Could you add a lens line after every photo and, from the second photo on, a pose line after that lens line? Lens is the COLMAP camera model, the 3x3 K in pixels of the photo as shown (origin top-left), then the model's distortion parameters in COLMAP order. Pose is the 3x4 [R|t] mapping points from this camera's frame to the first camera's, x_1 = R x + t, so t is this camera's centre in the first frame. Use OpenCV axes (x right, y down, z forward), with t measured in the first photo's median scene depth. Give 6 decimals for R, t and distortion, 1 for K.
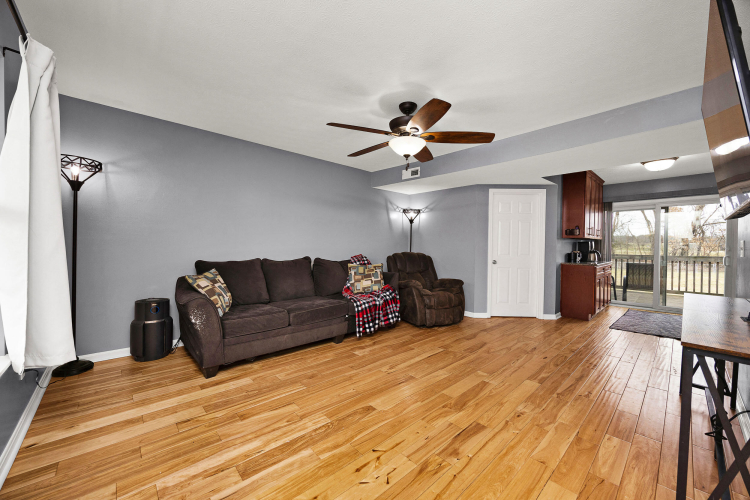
lens RADIAL K [[285.1, 0, 374.0], [0, 285.1, 249.8], [0, 0, 1]] dist [0.001140, 0.000036]
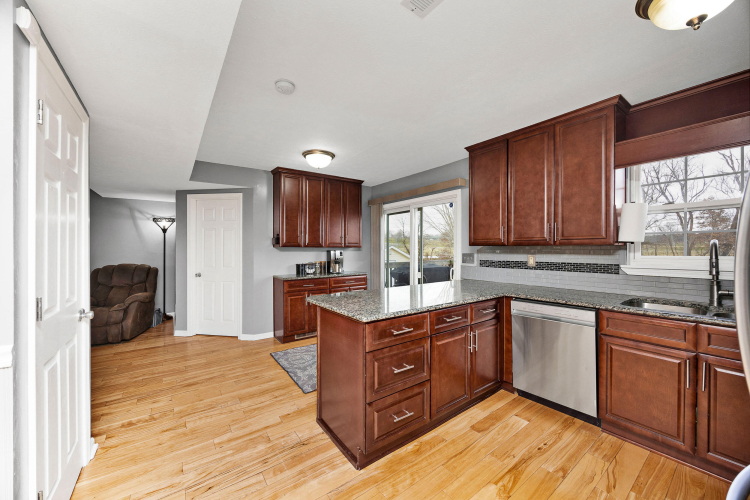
lens RADIAL K [[285.1, 0, 376.2], [0, 285.1, 250.1], [0, 0, 1]] dist [0.001140, 0.000036]
pose [[0.994387, -0.015438, -0.104673, 0.957337], [0.015145, 0.999879, -0.003589, -0.020101], [0.104716, 0.001984, 0.994500, 0.131343]]
